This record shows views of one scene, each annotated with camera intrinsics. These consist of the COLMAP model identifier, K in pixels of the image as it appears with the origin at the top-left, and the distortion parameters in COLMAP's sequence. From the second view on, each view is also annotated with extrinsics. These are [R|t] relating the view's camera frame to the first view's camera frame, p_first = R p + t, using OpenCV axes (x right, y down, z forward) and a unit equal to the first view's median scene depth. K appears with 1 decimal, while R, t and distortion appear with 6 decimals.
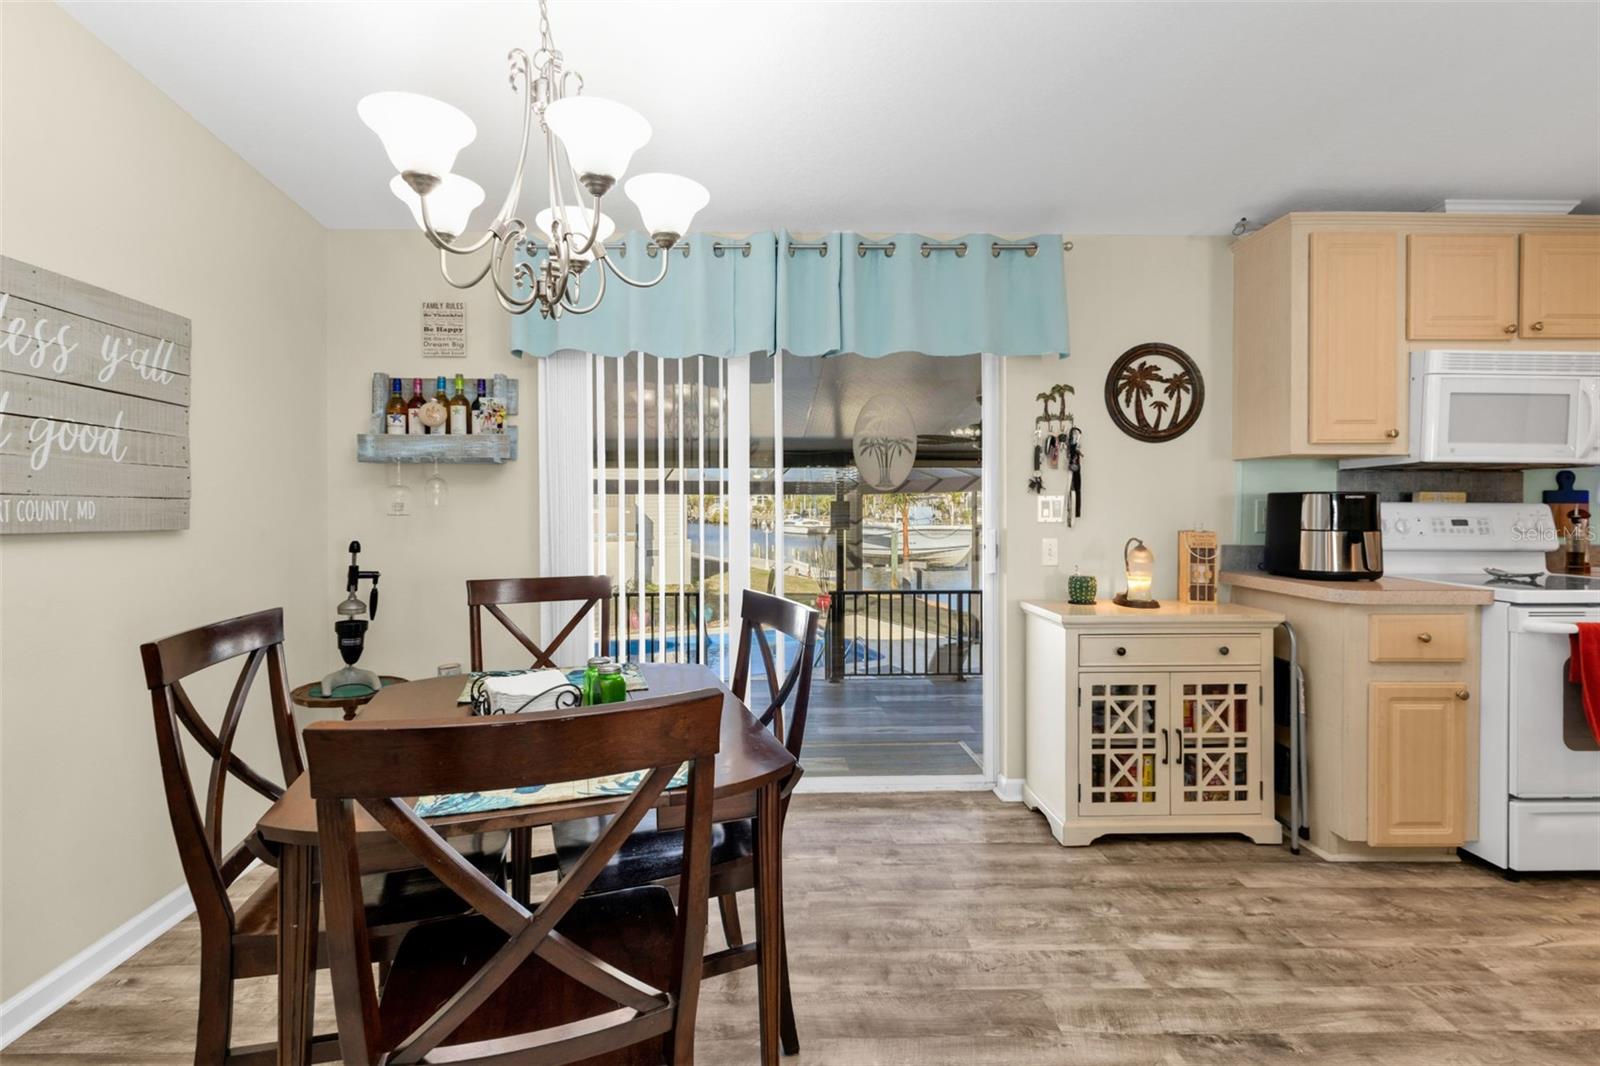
lens RADIAL K [[707.0, 0, 788.4], [0, 707.0, 507.3], [0, 0, 1]] dist [0.012546, -0.003592]
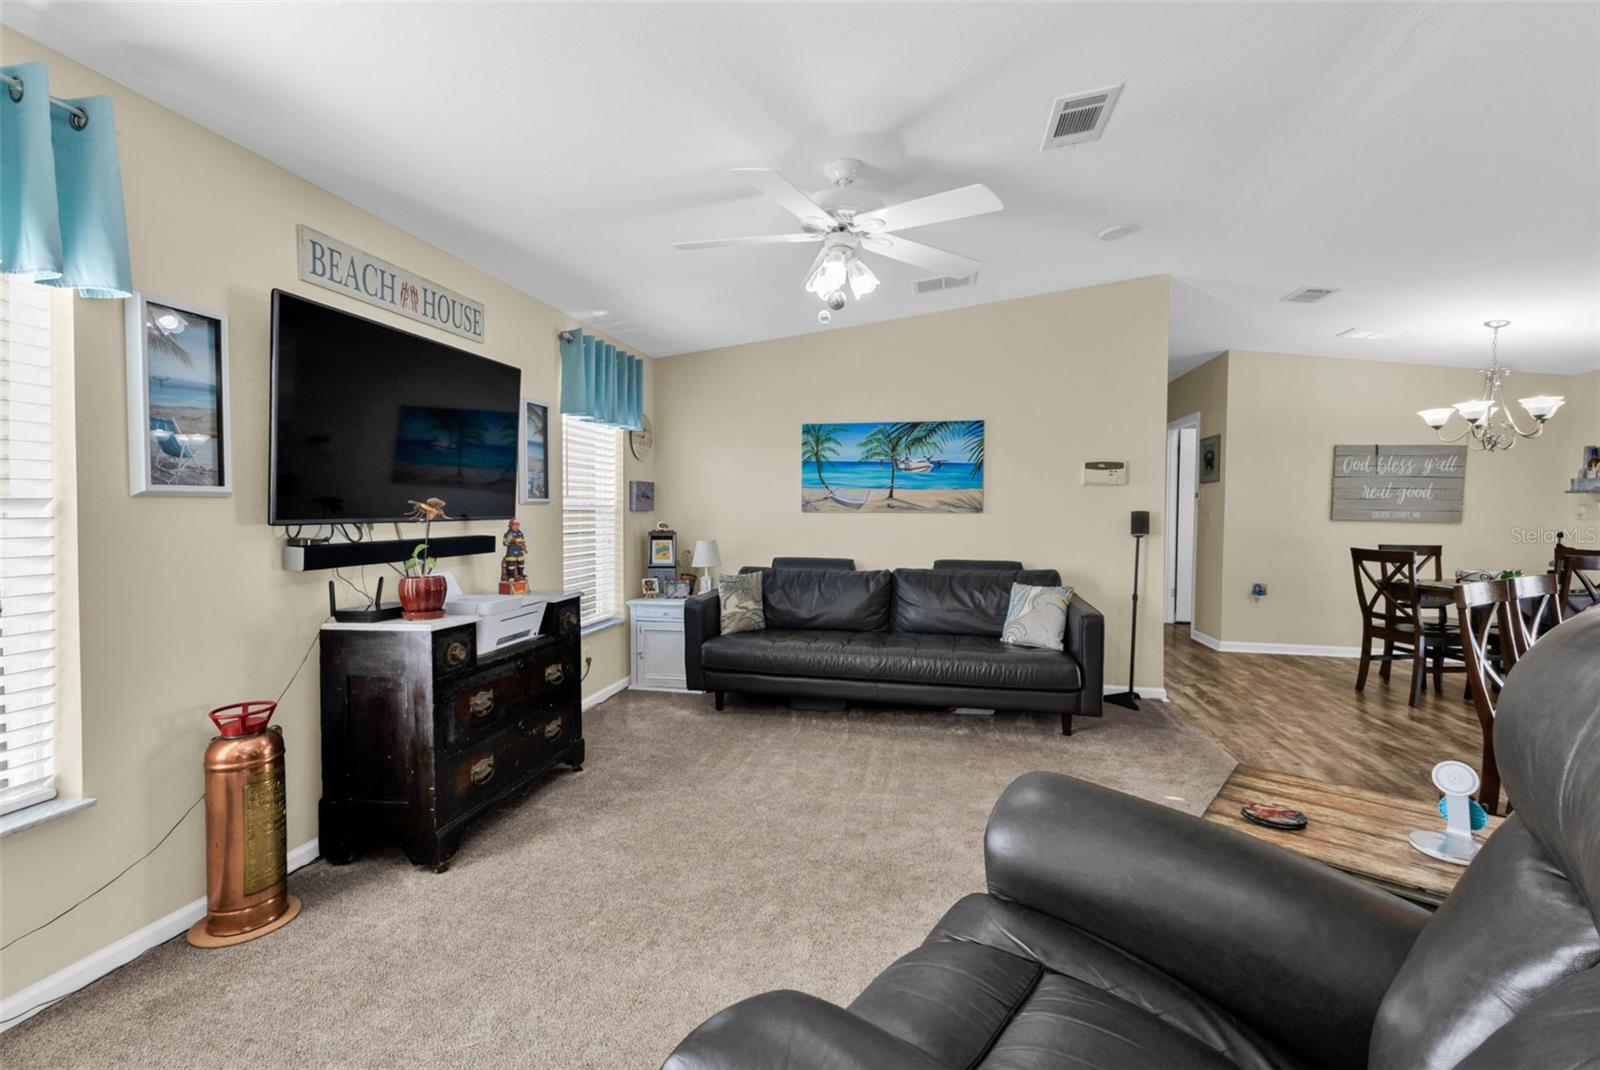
lens RADIAL K [[707.0, 0, 803.2], [0, 707.0, 526.1], [0, 0, 1]] dist [0.012546, -0.003592]
pose [[-0.228164, 0.020725, -0.973402, 1.836432], [-0.012004, 0.999638, 0.024097, 0.006507], [0.973549, 0.017182, -0.227833, -0.643366]]
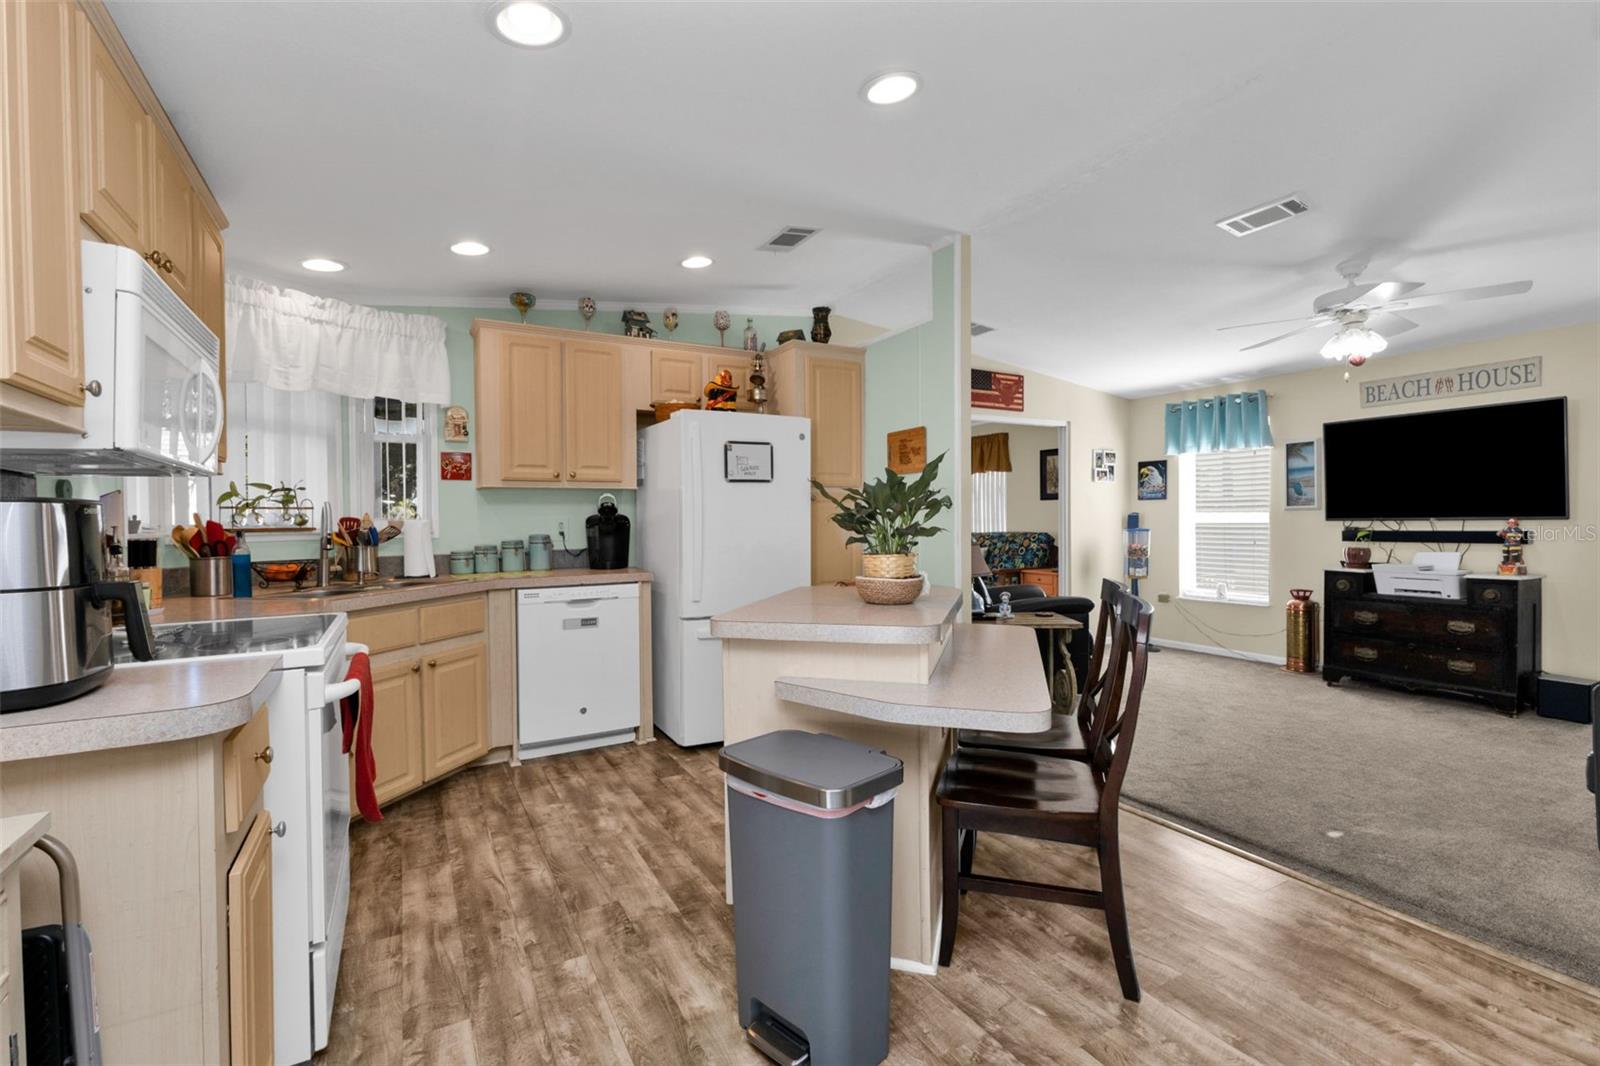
lens RADIAL K [[707.0, 0, 793.7], [0, 707.0, 529.6], [0, 0, 1]] dist [0.012546, -0.003592]
pose [[-0.460861, -0.006432, 0.887449, 0.156383], [0.017878, 0.999704, 0.016530, -0.001901], [-0.887292, 0.023484, -0.460610, 0.749263]]
